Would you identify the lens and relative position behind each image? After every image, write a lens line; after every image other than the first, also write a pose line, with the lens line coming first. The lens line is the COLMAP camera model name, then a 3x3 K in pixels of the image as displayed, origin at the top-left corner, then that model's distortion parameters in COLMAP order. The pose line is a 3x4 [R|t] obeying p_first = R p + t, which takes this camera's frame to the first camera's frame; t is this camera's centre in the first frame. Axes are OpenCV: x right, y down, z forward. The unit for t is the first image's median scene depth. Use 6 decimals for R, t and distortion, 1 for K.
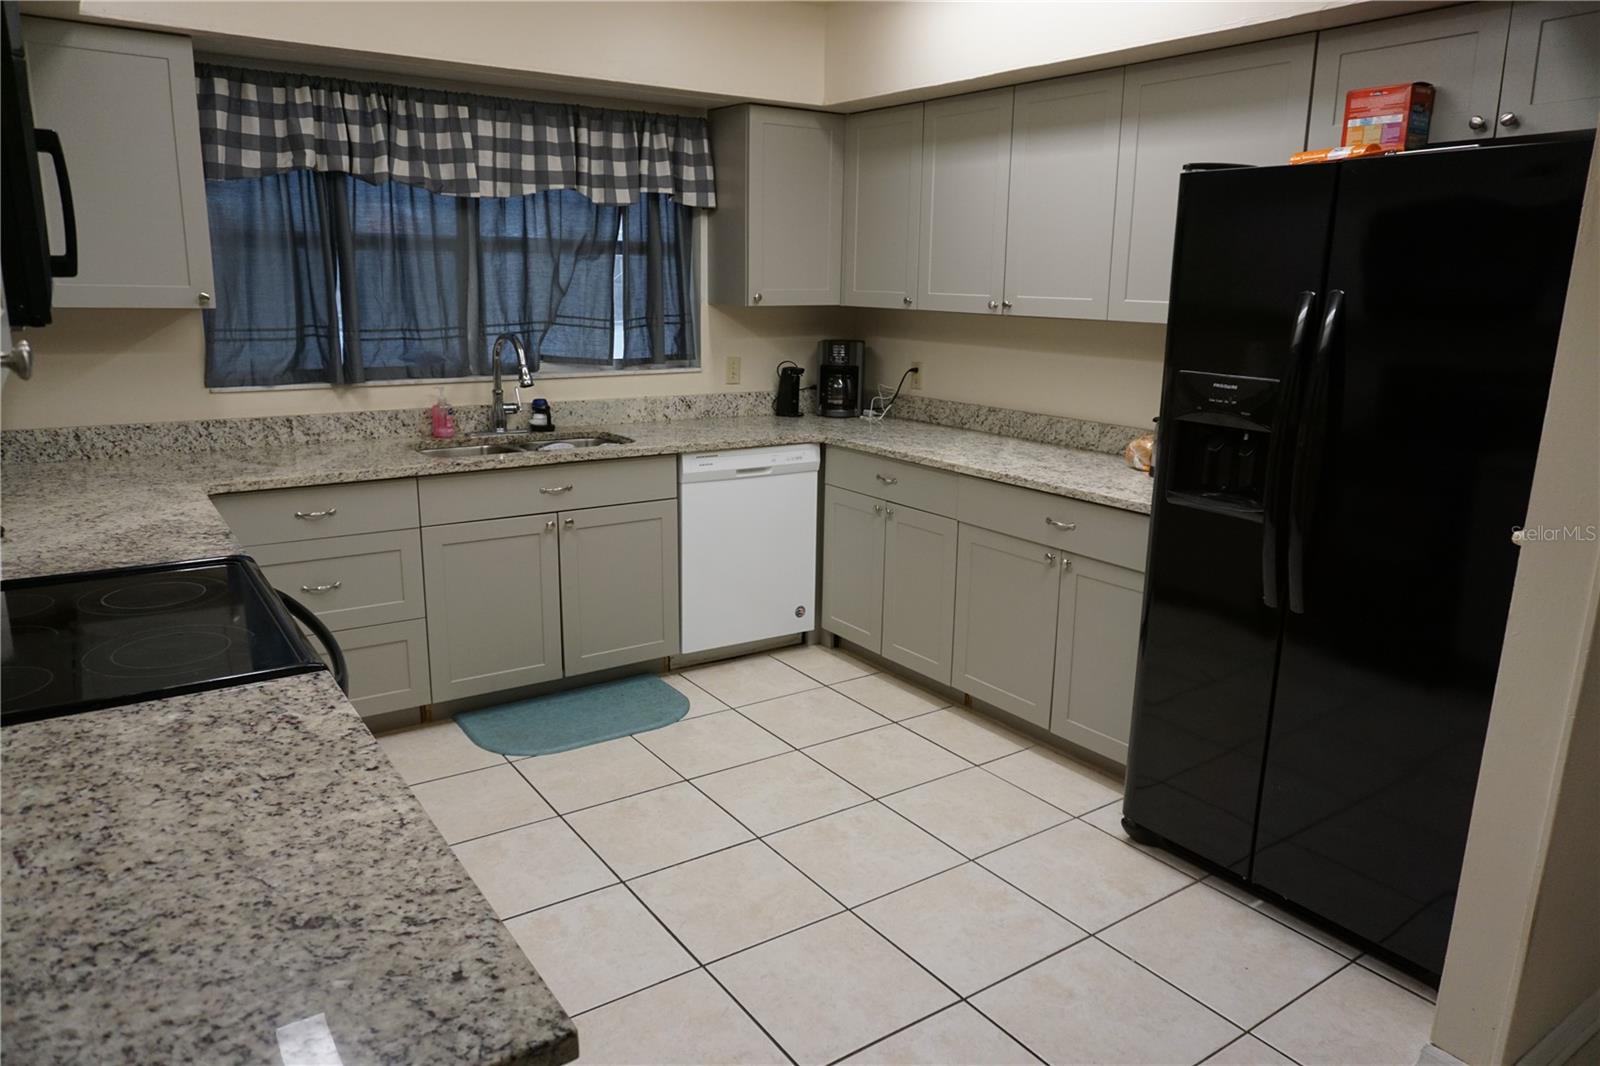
lens RADIAL K [[1063.6, 0, 805.9], [0, 1063.6, 538.2], [0, 0, 1]] dist [-0.059425, 0.041727]
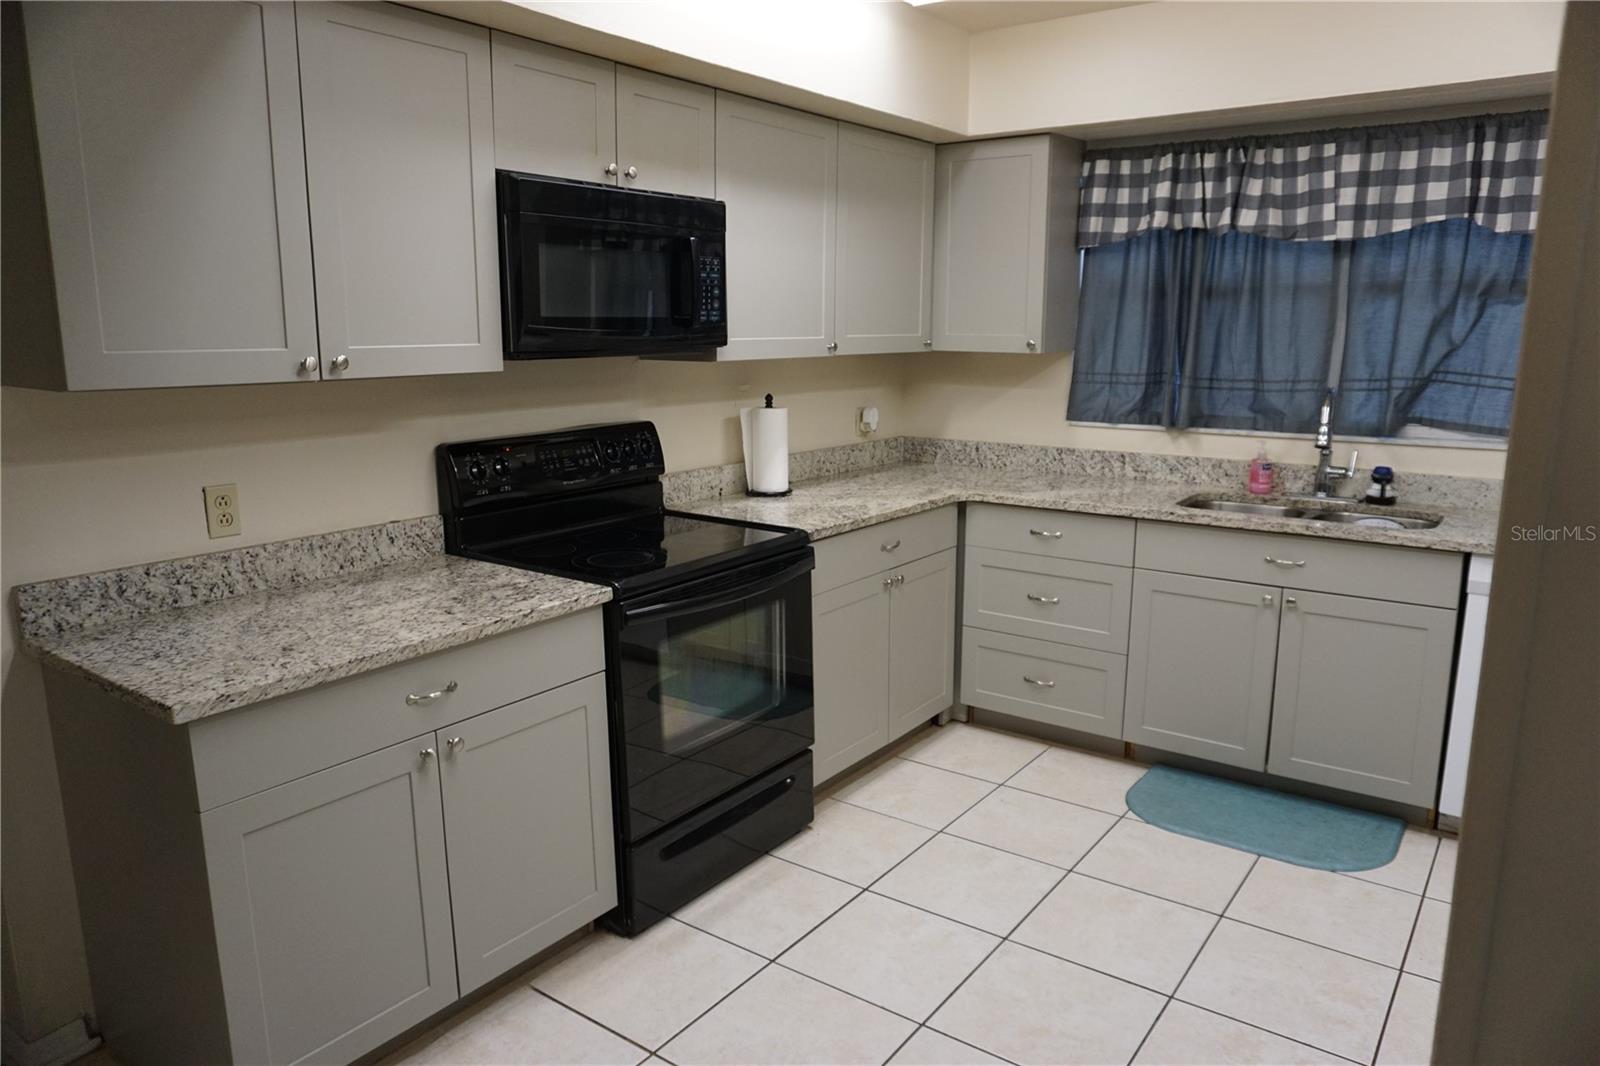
lens RADIAL K [[1063.6, 0, 805.9], [0, 1063.6, 538.2], [0, 0, 1]] dist [-0.059425, 0.041727]
pose [[0.324016, 0.166028, -0.931369, 0.452017], [-0.213862, 0.971850, 0.098843, -0.066704], [0.921562, 0.167158, 0.350402, 0.315837]]
